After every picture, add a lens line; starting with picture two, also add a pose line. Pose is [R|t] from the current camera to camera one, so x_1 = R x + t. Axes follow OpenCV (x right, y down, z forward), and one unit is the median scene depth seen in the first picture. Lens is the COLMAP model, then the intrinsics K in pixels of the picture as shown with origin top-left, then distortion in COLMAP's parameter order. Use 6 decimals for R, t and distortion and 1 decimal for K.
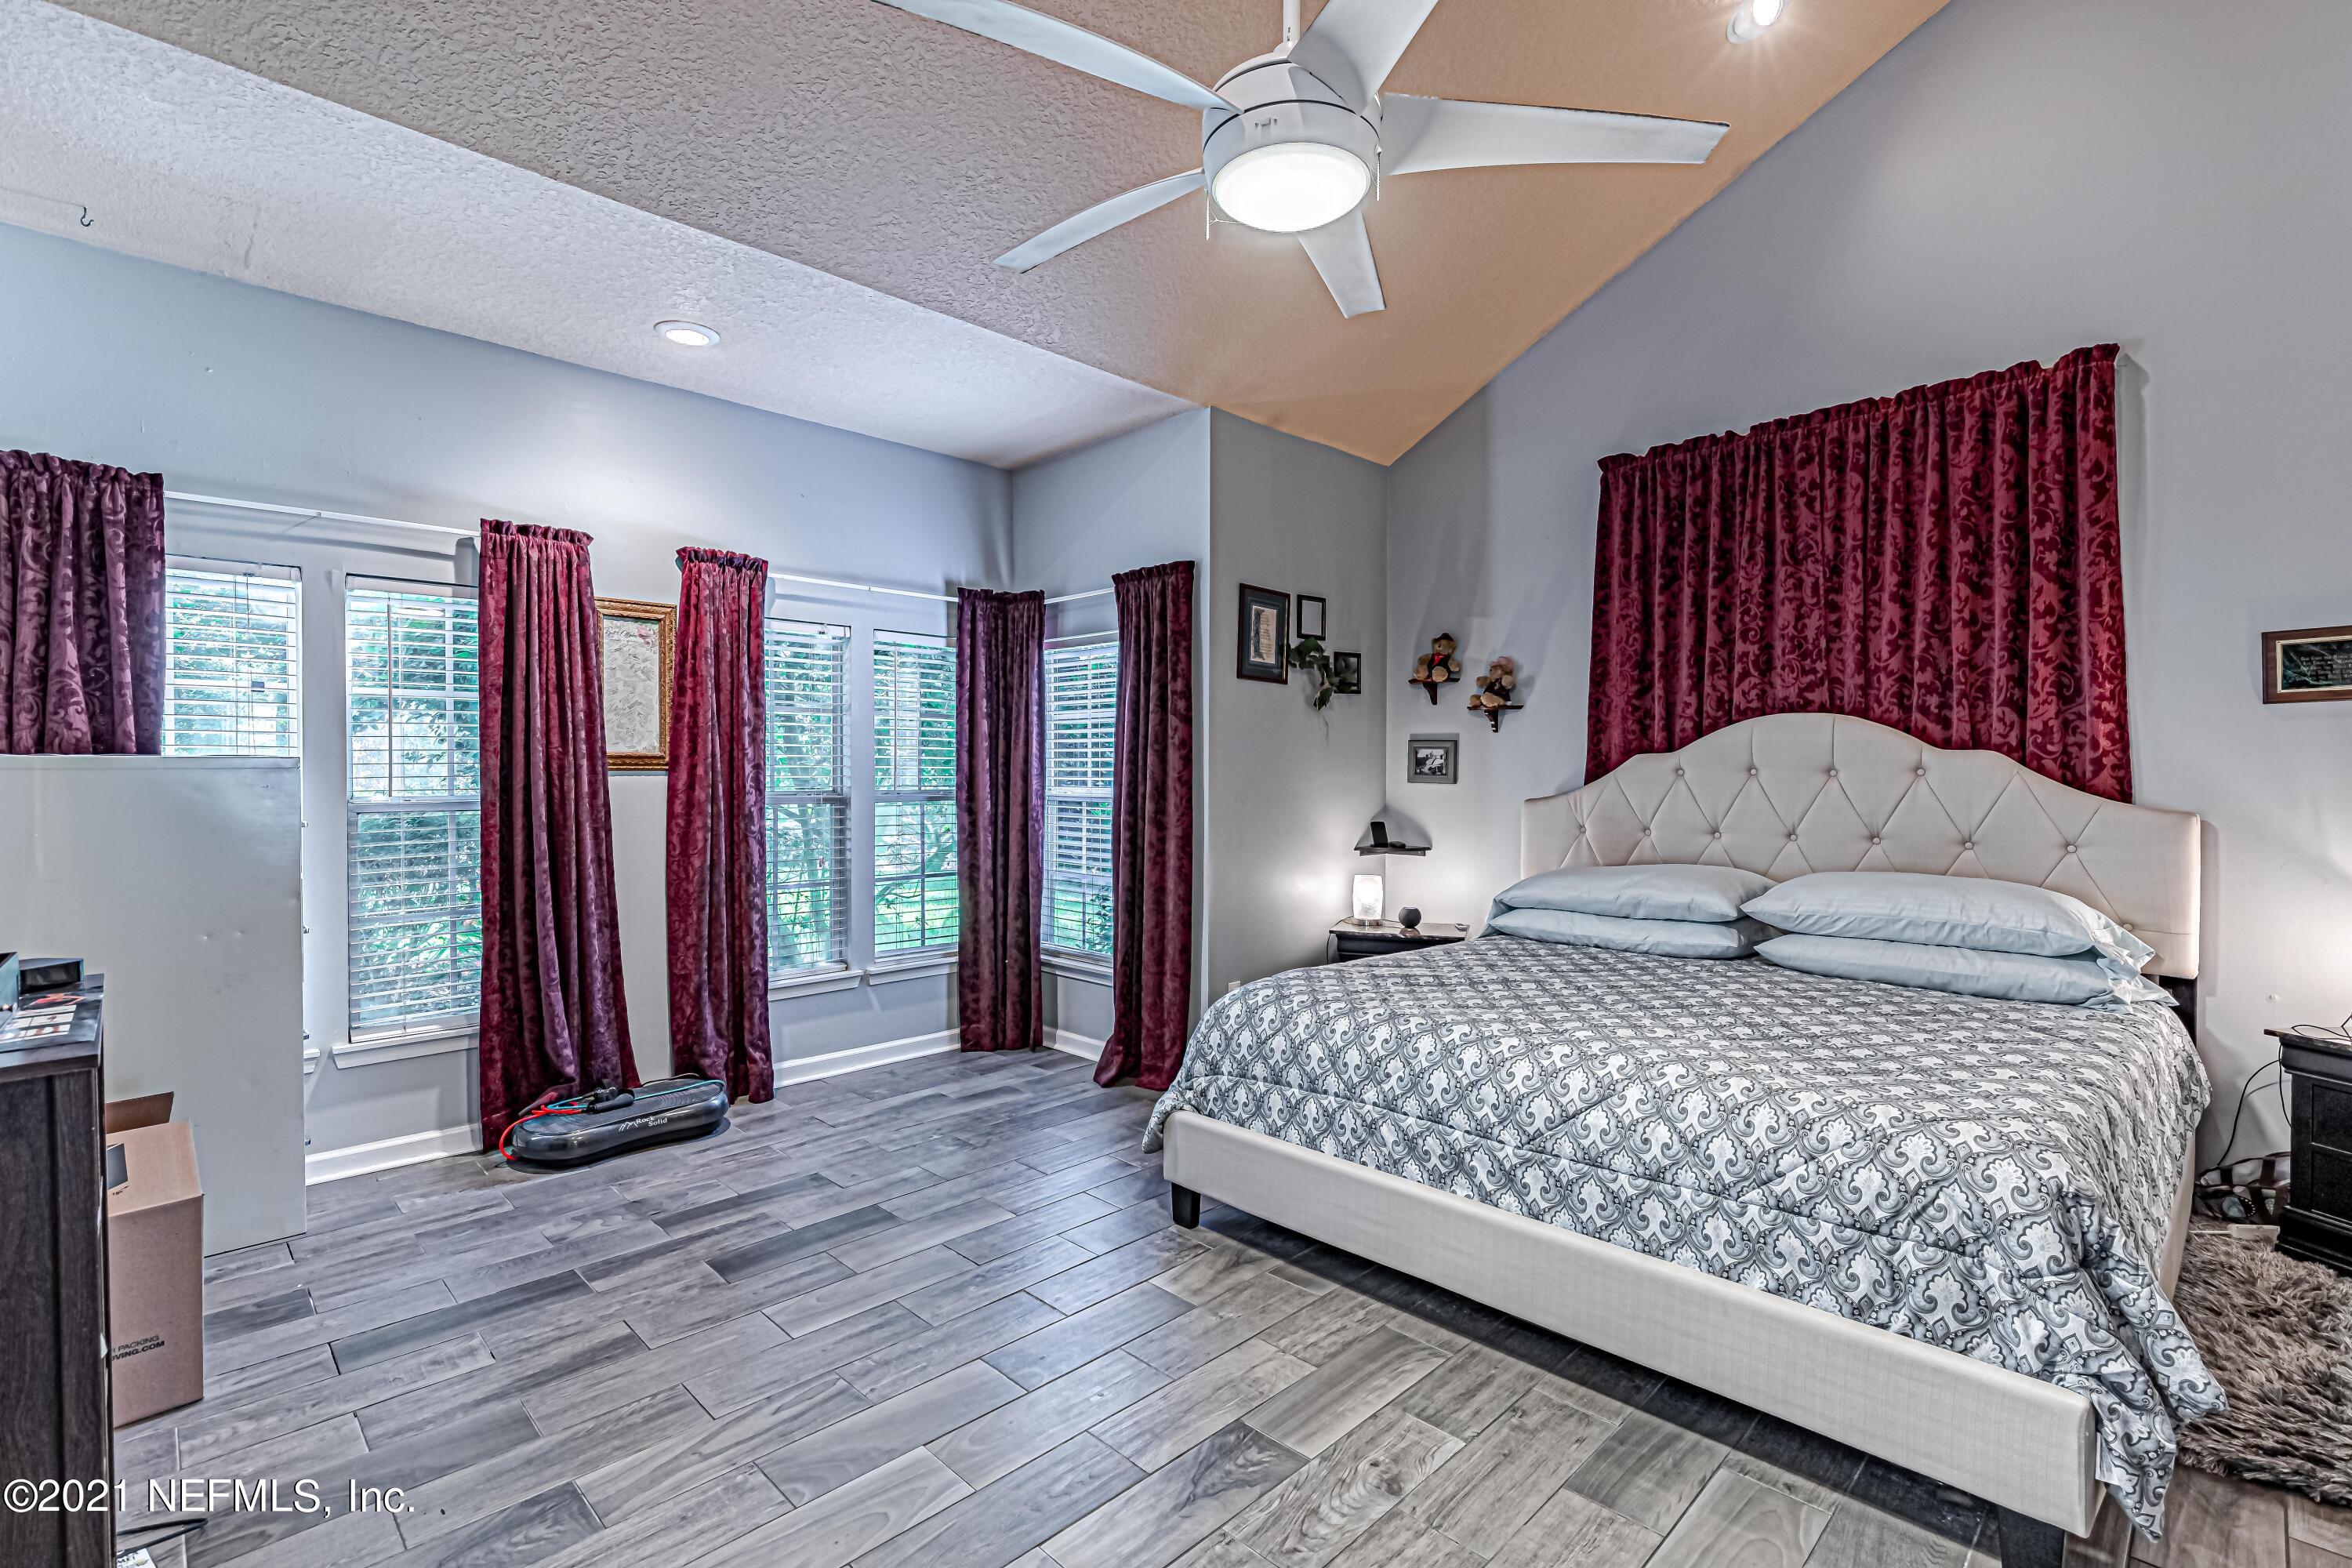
lens RADIAL K [[1062.1, 0, 1184.0], [0, 1062.1, 782.0], [0, 0, 1]] dist [0.010669, -0.001529]
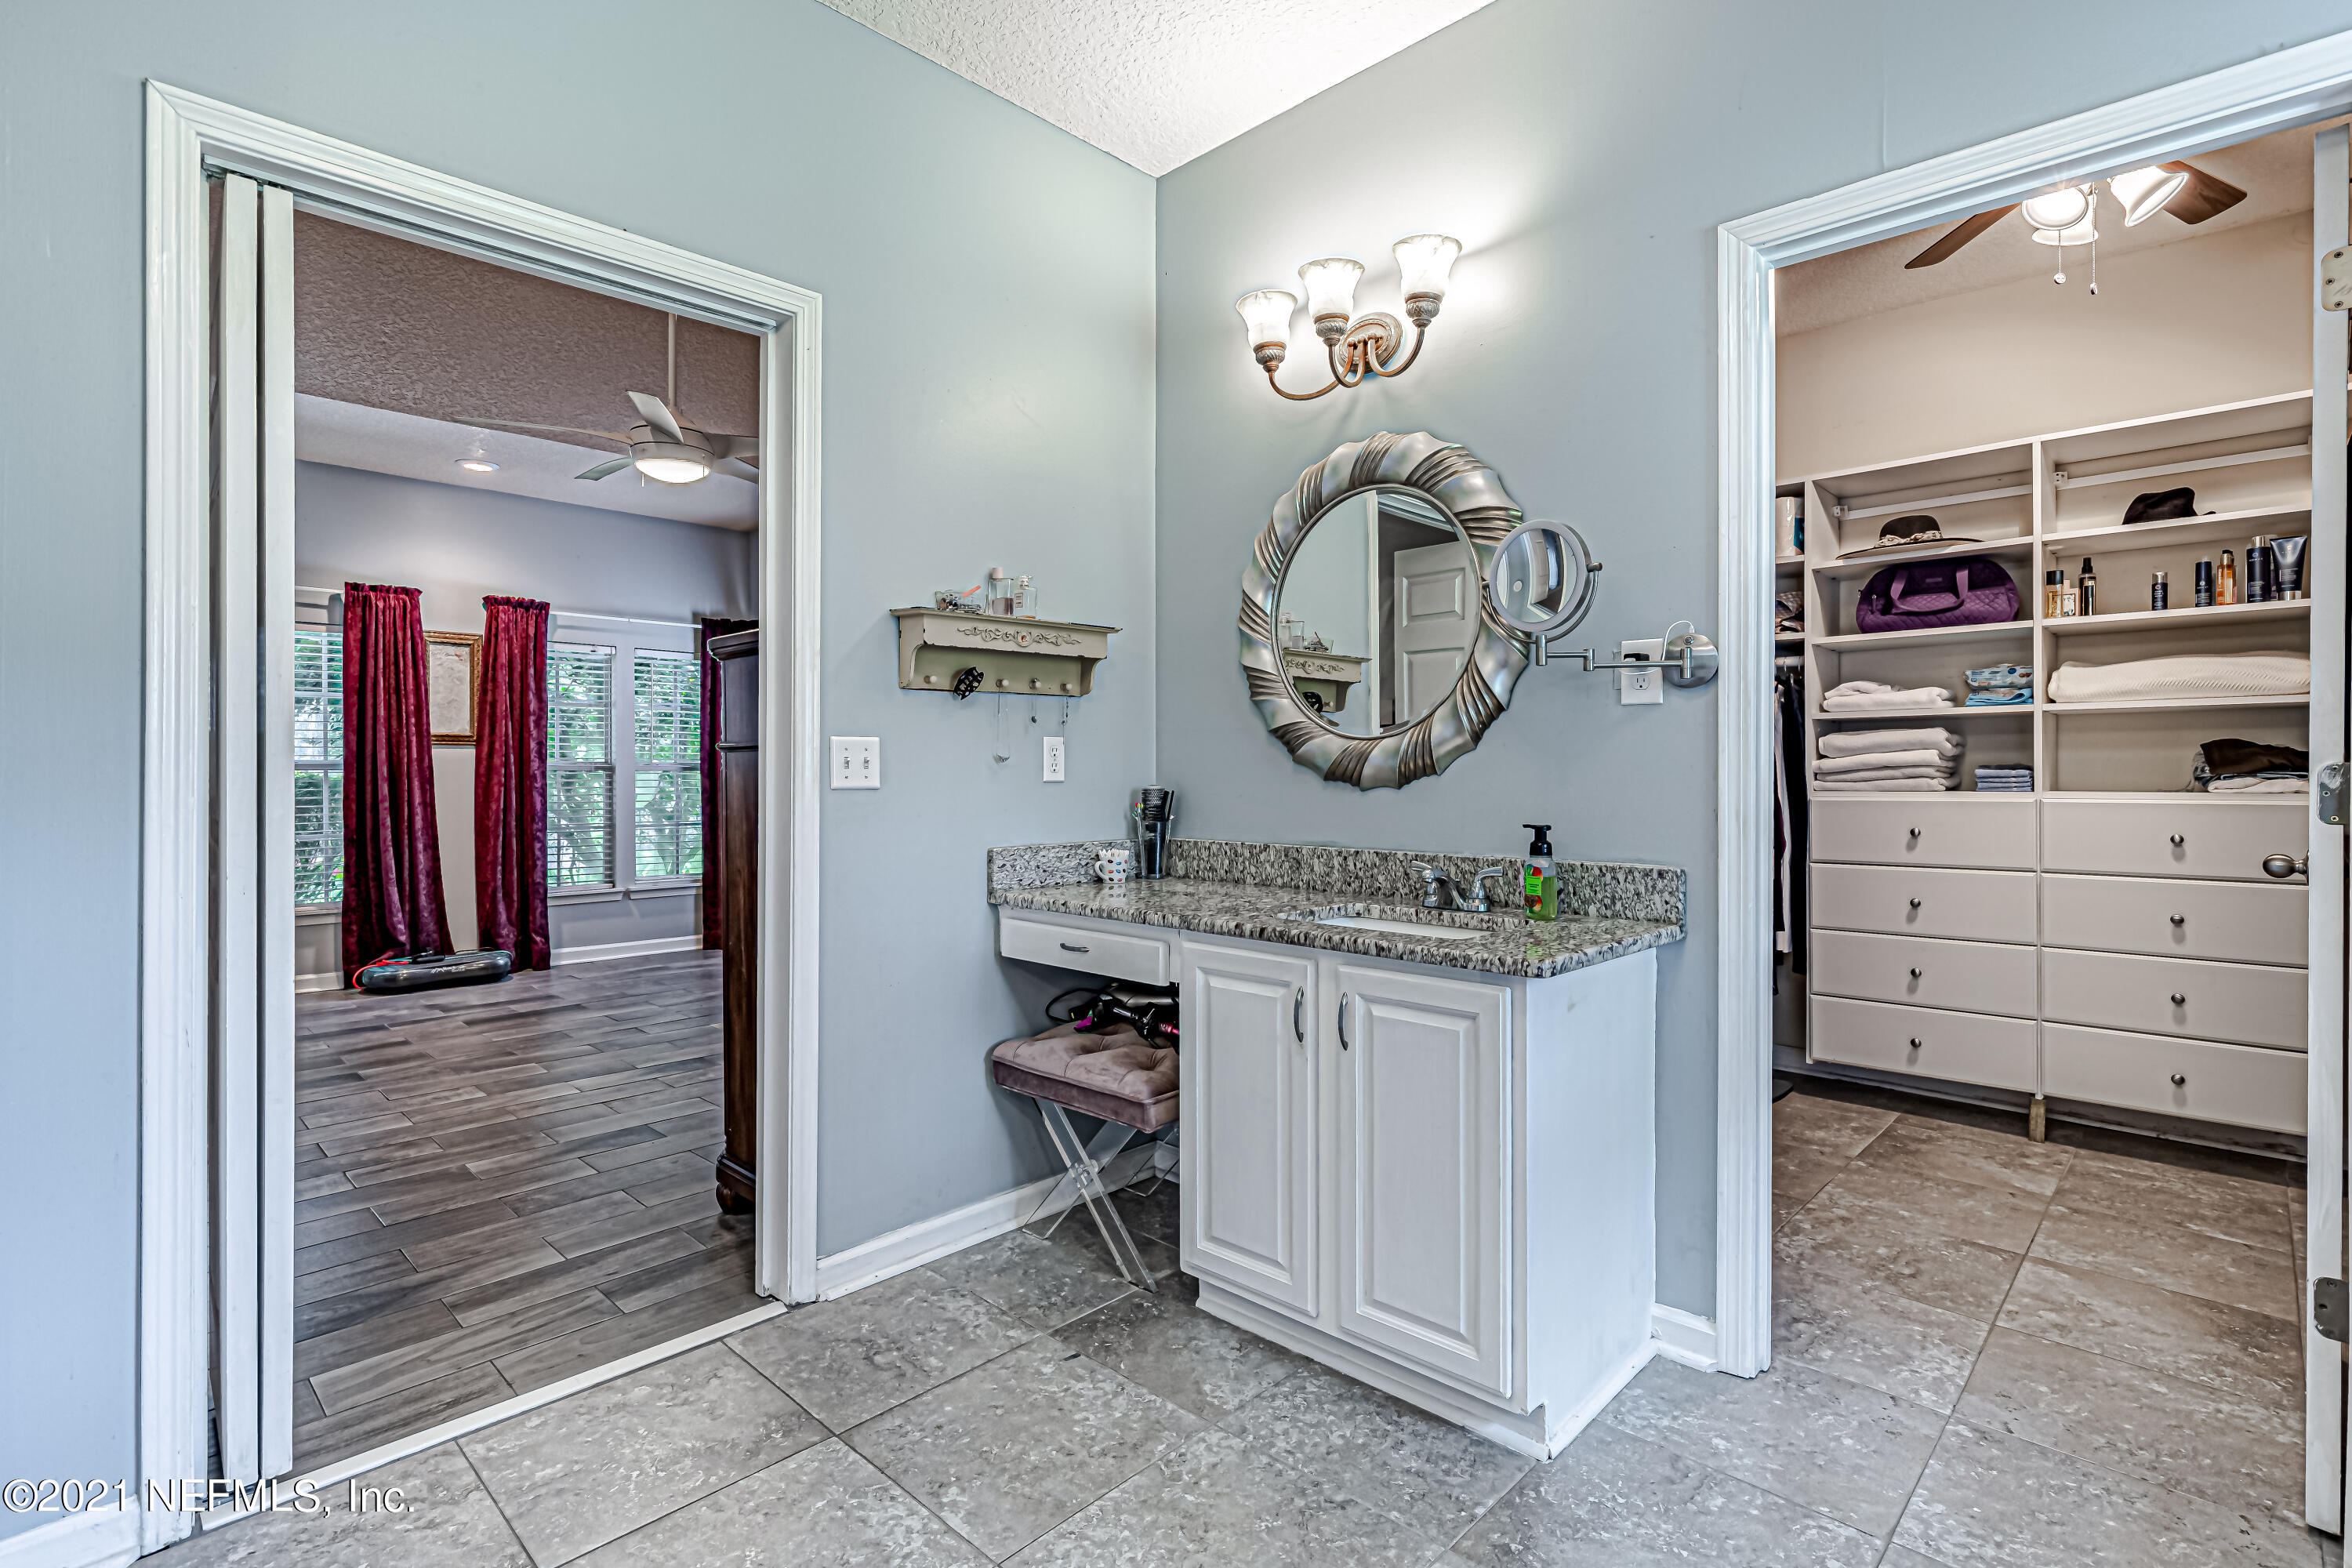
lens RADIAL K [[1096.8, 0, 1172.8], [0, 1096.8, 769.9], [0, 0, 1]] dist [-0.003471, -0.000387]
pose [[0.999715, -0.008516, 0.022325, 0.464422], [0.008947, 0.999774, -0.019286, 0.062949], [-0.022155, 0.019481, 0.999565, -0.561969]]
